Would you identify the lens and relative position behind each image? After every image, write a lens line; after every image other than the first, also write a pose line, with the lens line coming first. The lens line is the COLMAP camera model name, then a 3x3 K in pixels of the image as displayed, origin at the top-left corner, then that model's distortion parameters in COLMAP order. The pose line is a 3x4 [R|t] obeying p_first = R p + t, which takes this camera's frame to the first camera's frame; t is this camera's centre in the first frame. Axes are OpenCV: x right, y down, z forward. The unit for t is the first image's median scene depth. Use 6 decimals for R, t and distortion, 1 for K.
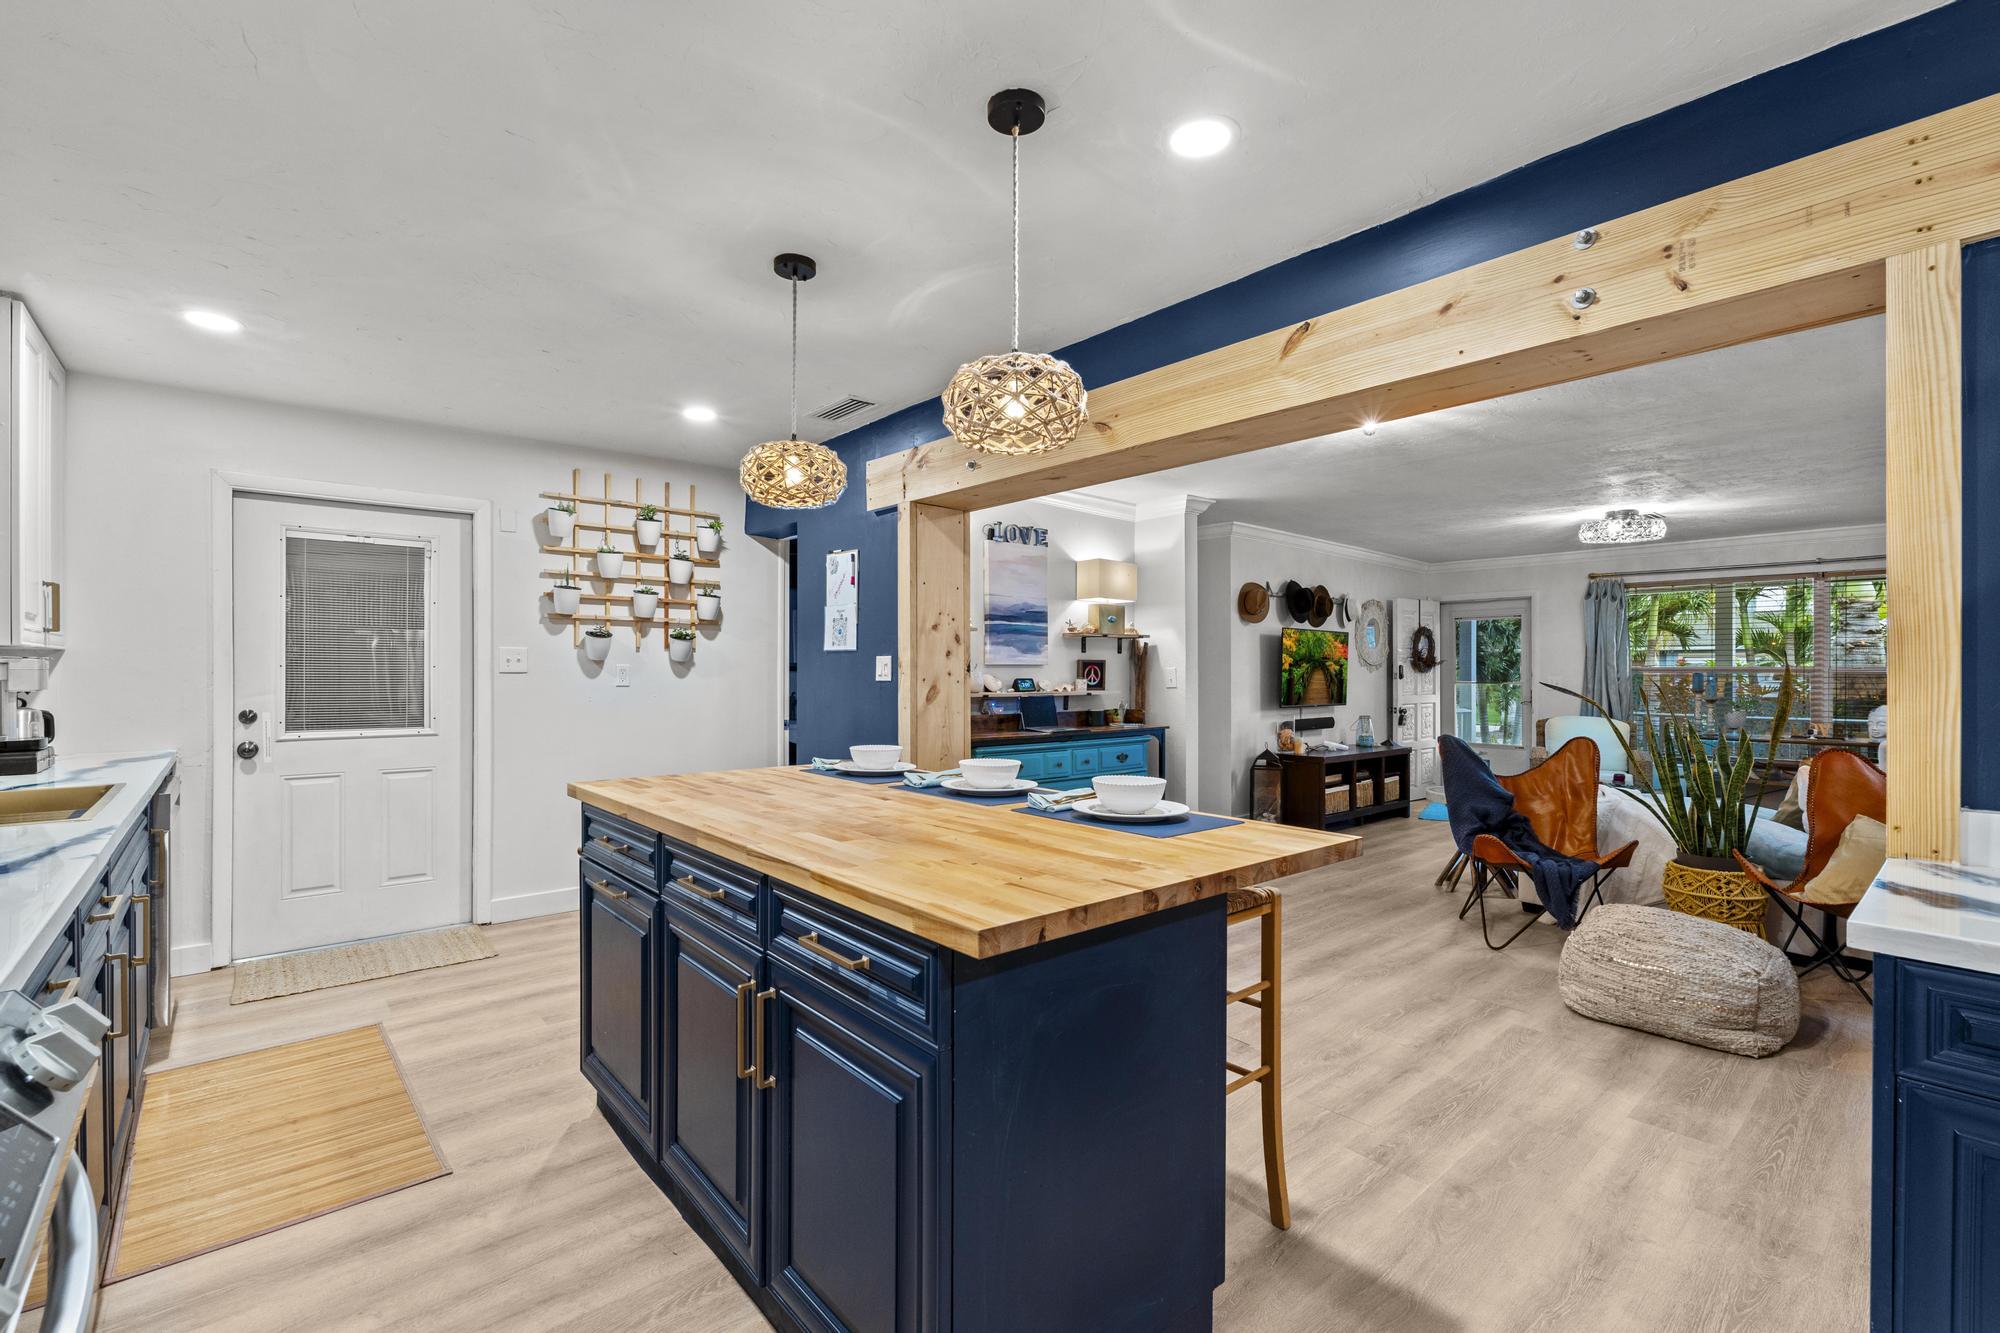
lens RADIAL K [[866.1, 0, 1000.8], [0, 866.1, 674.2], [0, 0, 1]] dist [-0.003141, 0.000449]
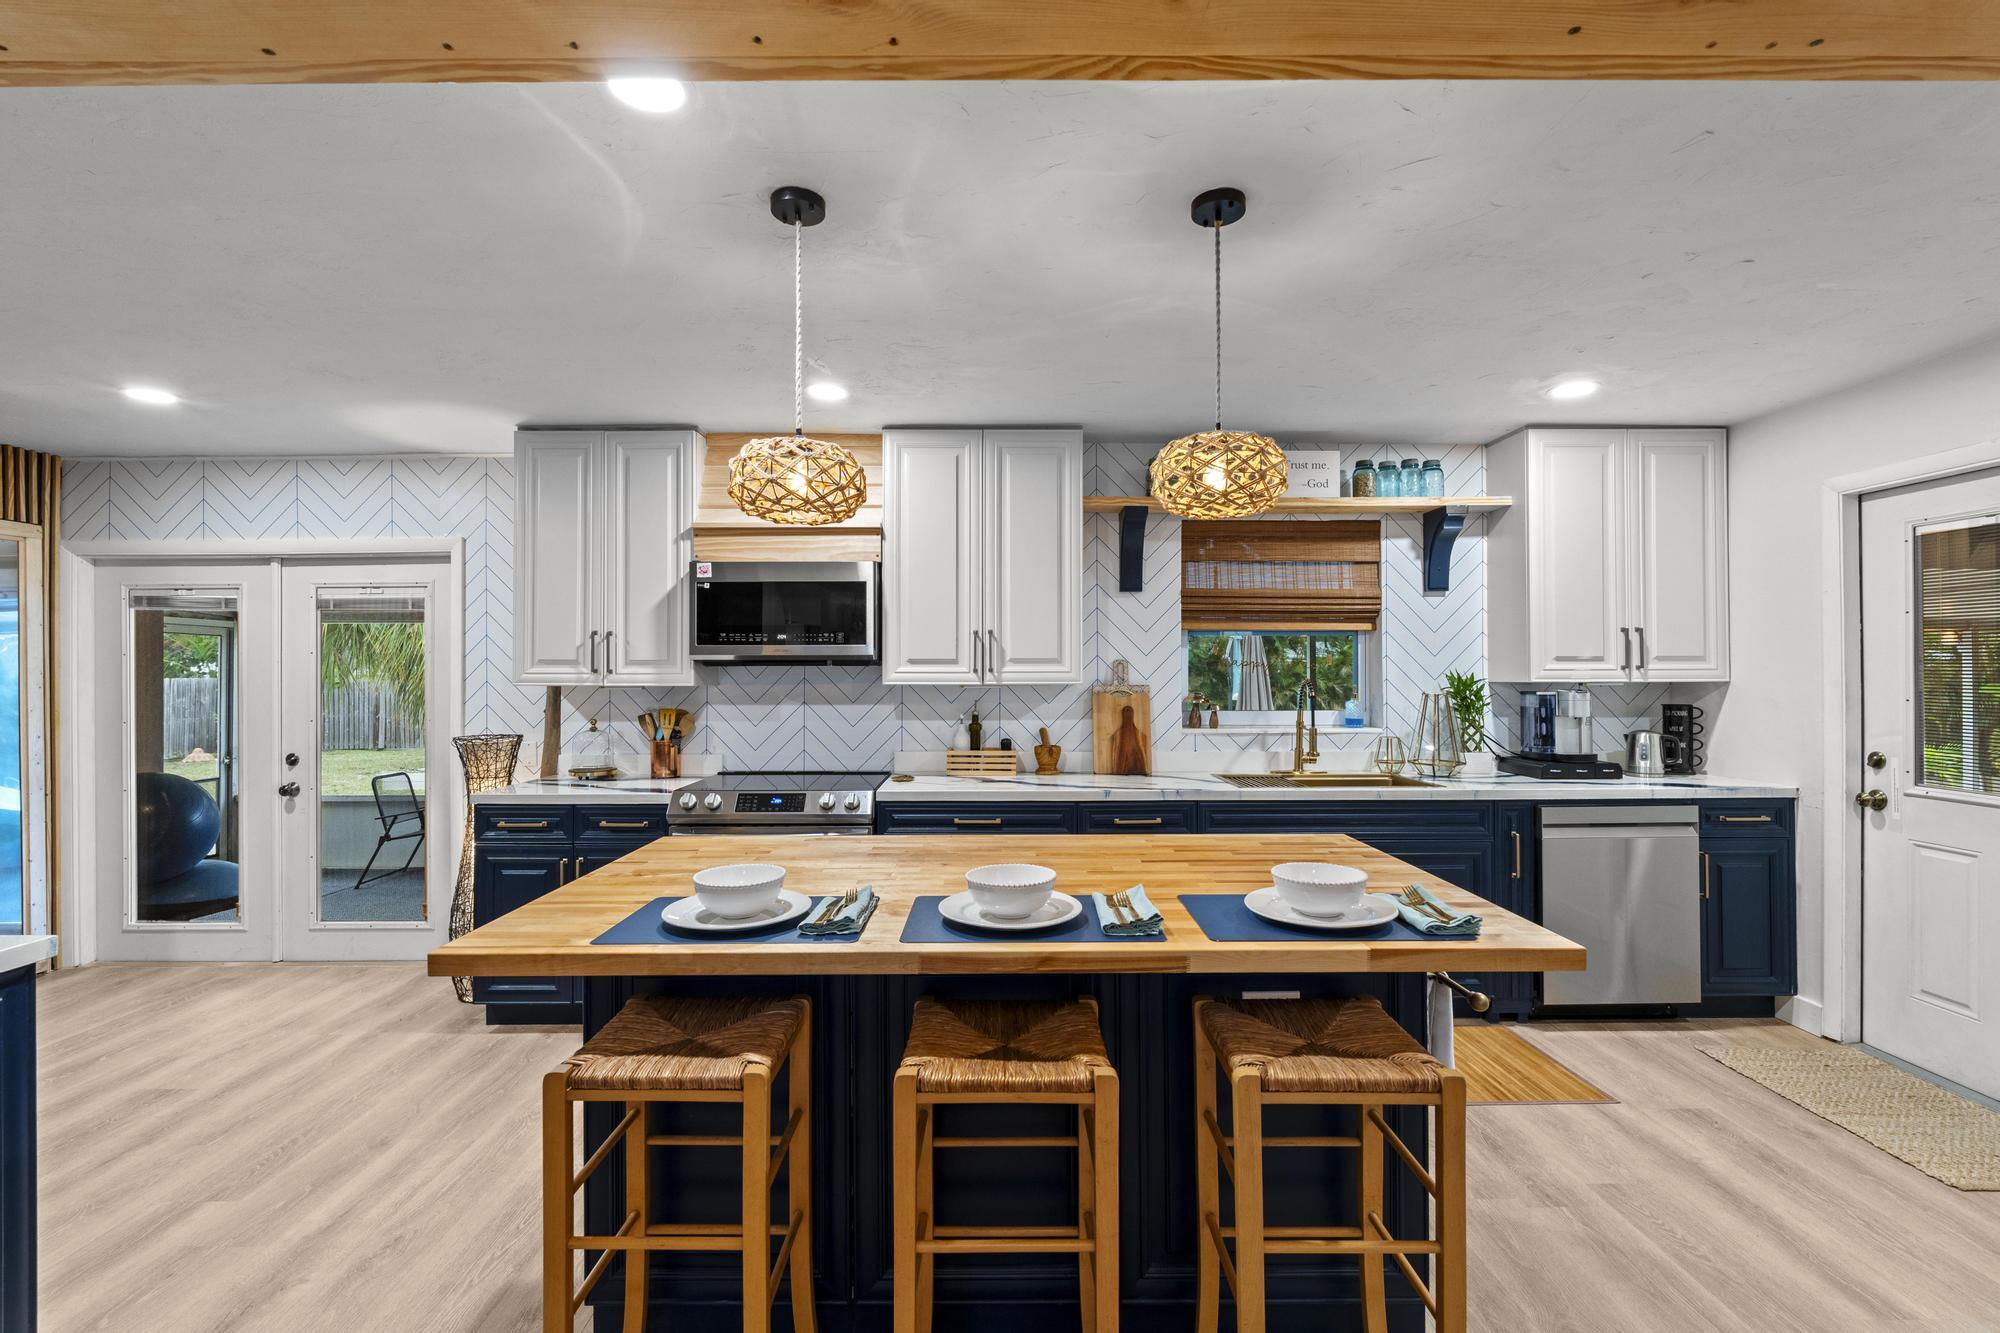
lens RADIAL K [[866.1, 0, 1000.8], [0, 866.1, 674.2], [0, 0, 1]] dist [-0.003141, 0.000449]
pose [[-0.649062, -0.002129, -0.760732, 0.204911], [0.003683, 0.999976, -0.005941, -0.021206], [0.760726, -0.006658, -0.649039, 0.579280]]
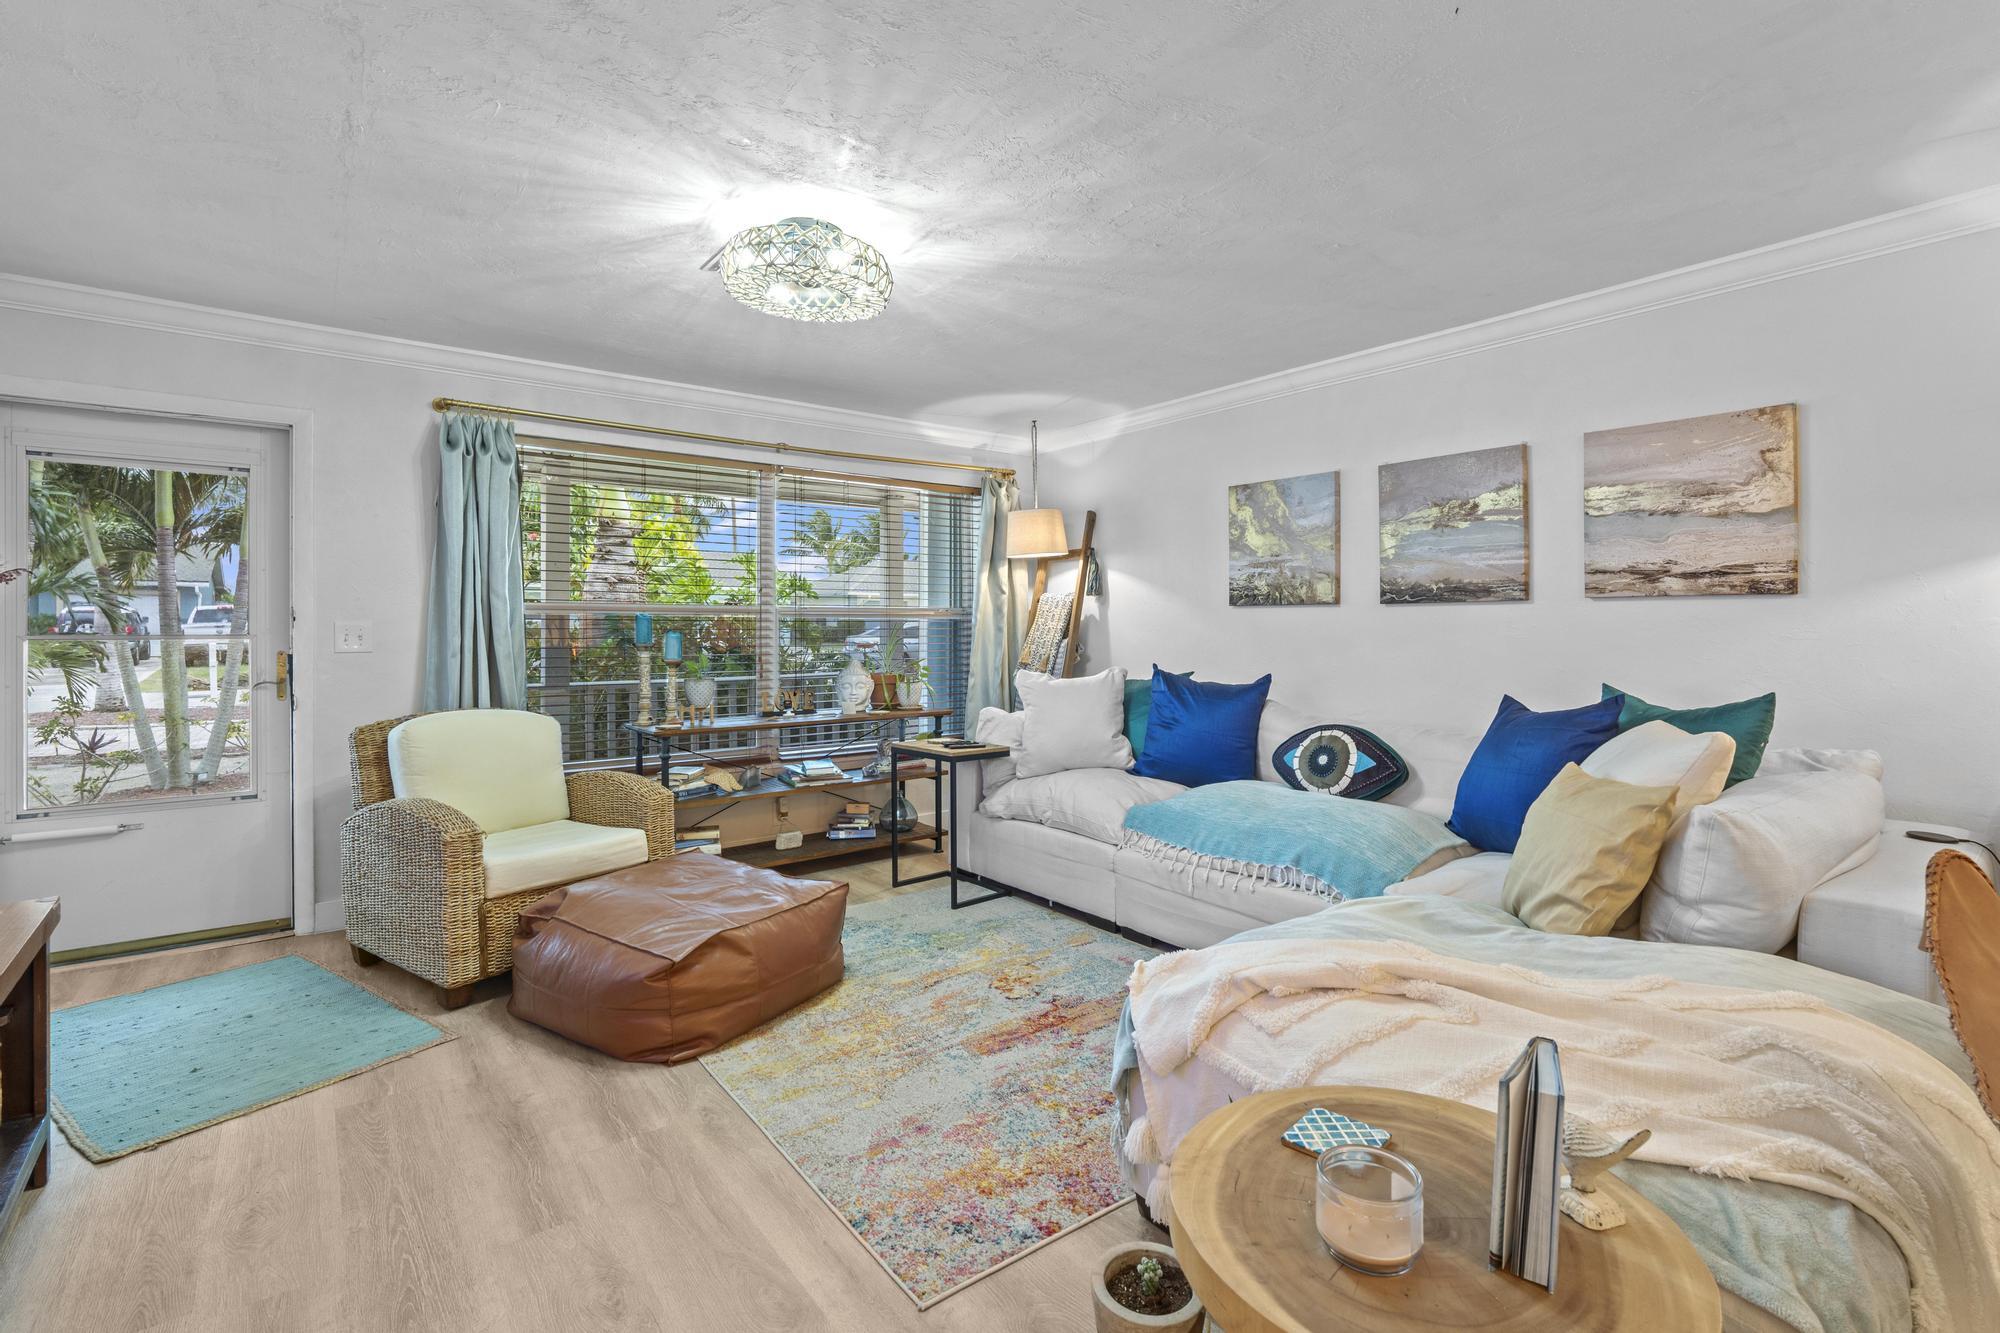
lens RADIAL K [[913.6, 0, 1007.7], [0, 913.6, 619.9], [0, 0, 1]] dist [-0.011377, 0.000375]
pose [[0.046972, 0.008586, 0.998859, 0.291202], [-0.000765, 0.999963, -0.008560, 0.007583], [-0.998896, -0.000362, 0.046976, 0.926755]]
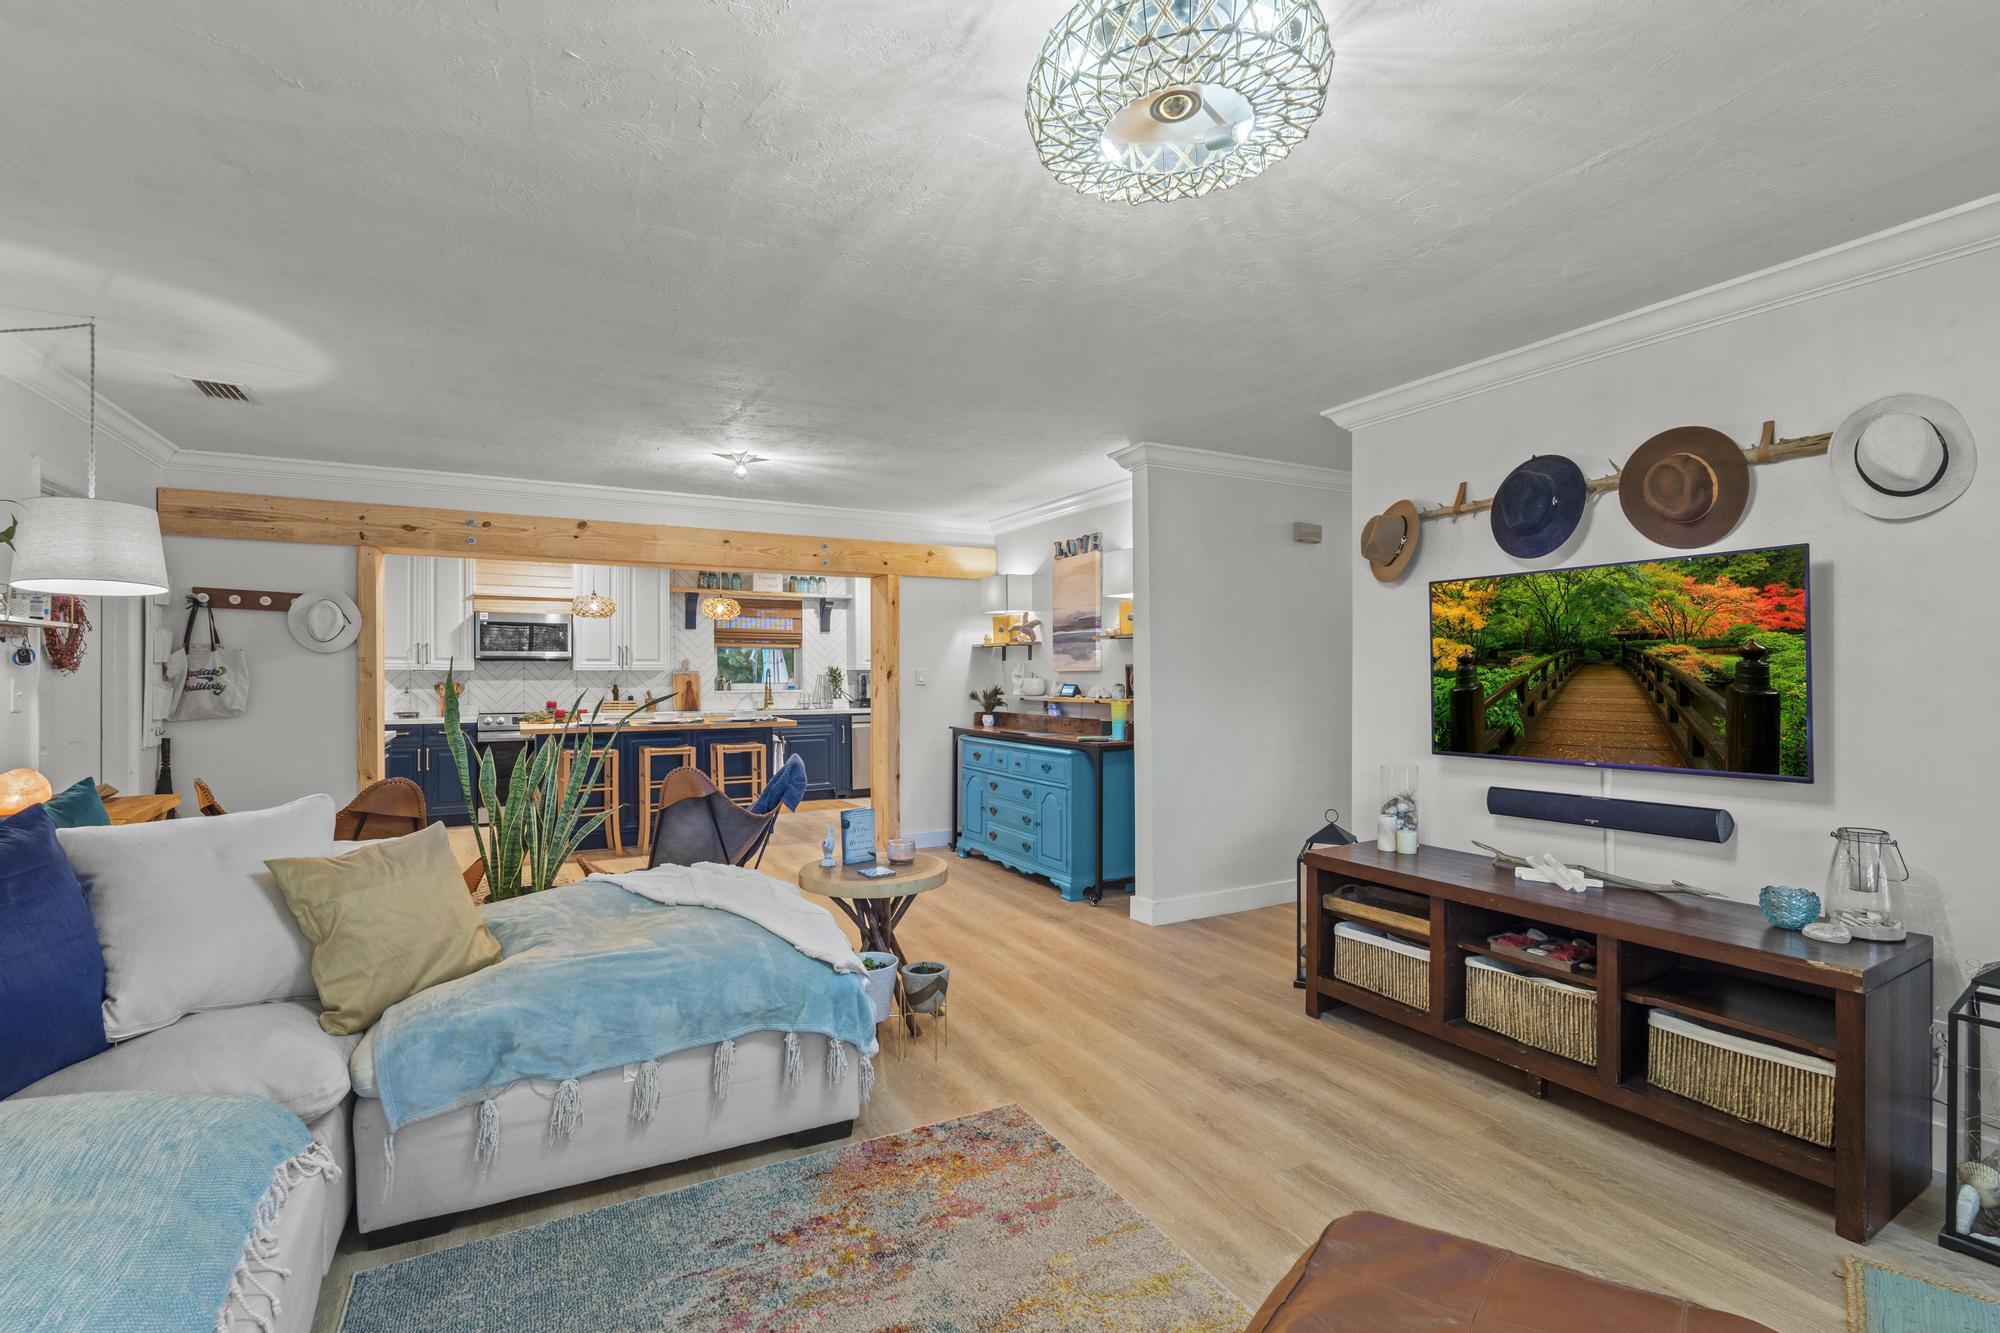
lens RADIAL K [[888.4, 0, 1003.5], [0, 888.4, 672.1], [0, 0, 1]] dist [-0.017869, 0.000447]
pose [[-0.199799, -0.005200, -0.979823, 1.014188], [0.003957, 0.999973, -0.006114, -0.003171], [0.979829, -0.005098, -0.199773, 1.051258]]
